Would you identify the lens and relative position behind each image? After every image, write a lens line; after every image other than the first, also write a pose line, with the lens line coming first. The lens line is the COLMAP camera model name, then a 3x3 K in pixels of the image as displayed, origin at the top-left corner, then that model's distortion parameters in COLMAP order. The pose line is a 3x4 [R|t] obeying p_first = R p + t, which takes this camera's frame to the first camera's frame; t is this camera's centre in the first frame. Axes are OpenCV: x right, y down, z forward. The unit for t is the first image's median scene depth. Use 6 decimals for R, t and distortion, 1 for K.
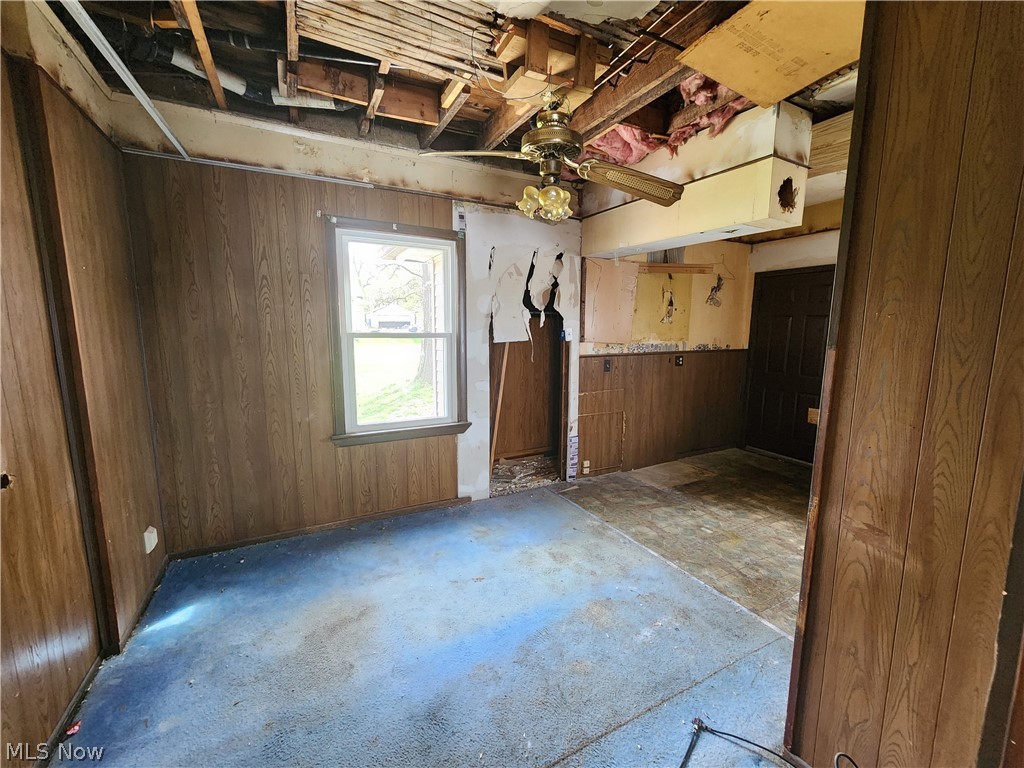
lens RADIAL K [[423.0, 0, 508.3], [0, 423.0, 381.9], [0, 0, 1]] dist [-0.000460, 0.001143]
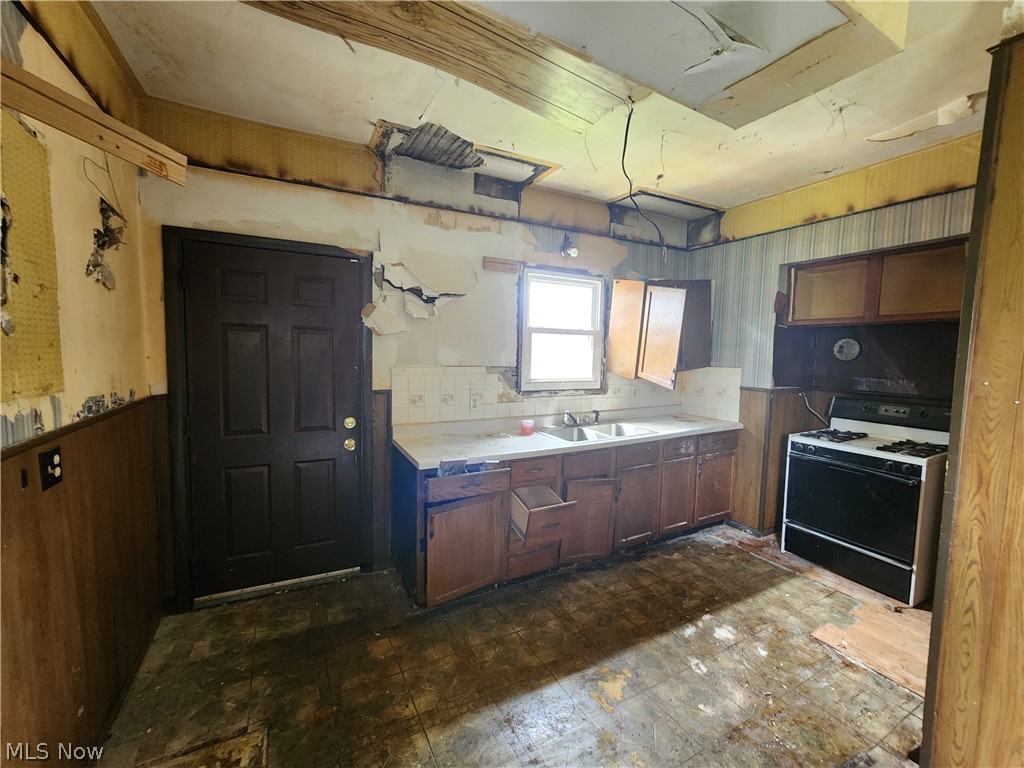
lens RADIAL K [[423.0, 0, 529.3], [0, 423.0, 382.3], [0, 0, 1]] dist [-0.000460, 0.001143]
pose [[-0.015166, -0.082950, 0.996438, 0.126743], [0.116384, 0.989633, 0.084155, -0.092291], [-0.993089, 0.117246, -0.005354, 0.683742]]
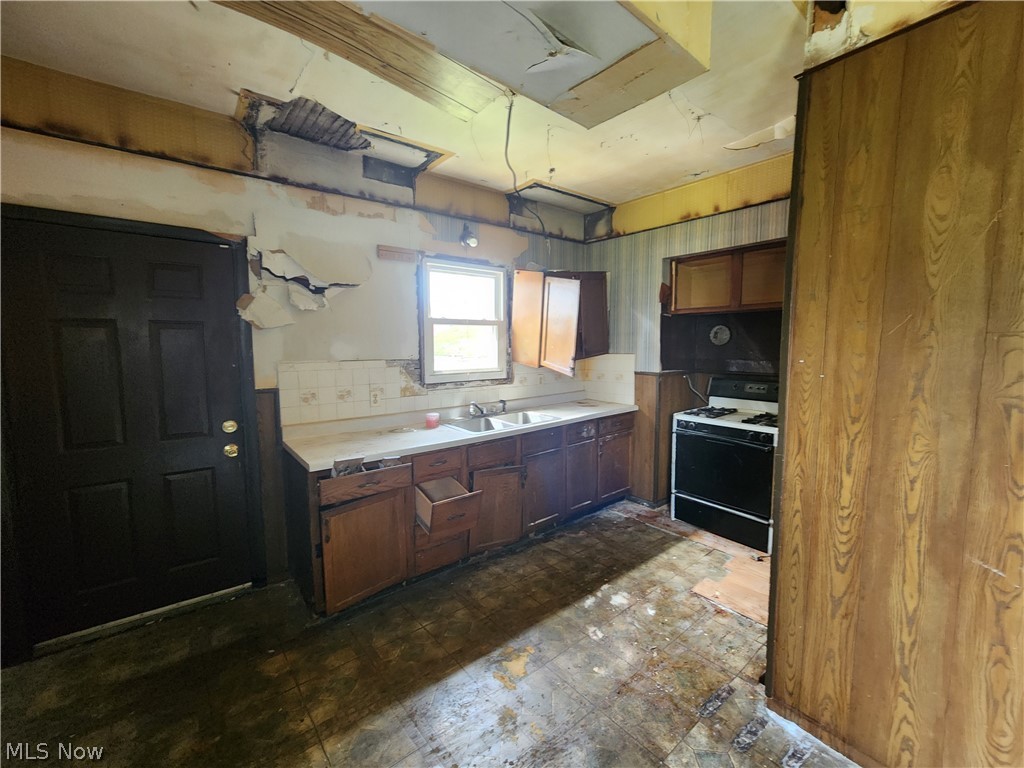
lens RADIAL K [[423.0, 0, 522.1], [0, 423.0, 382.3], [0, 0, 1]] dist [-0.000460, 0.001143]
pose [[-0.206214, -0.099706, 0.973414, 0.122369], [0.133098, 0.982691, 0.128853, -0.089741], [-0.969413, 0.156130, -0.189374, 0.666697]]
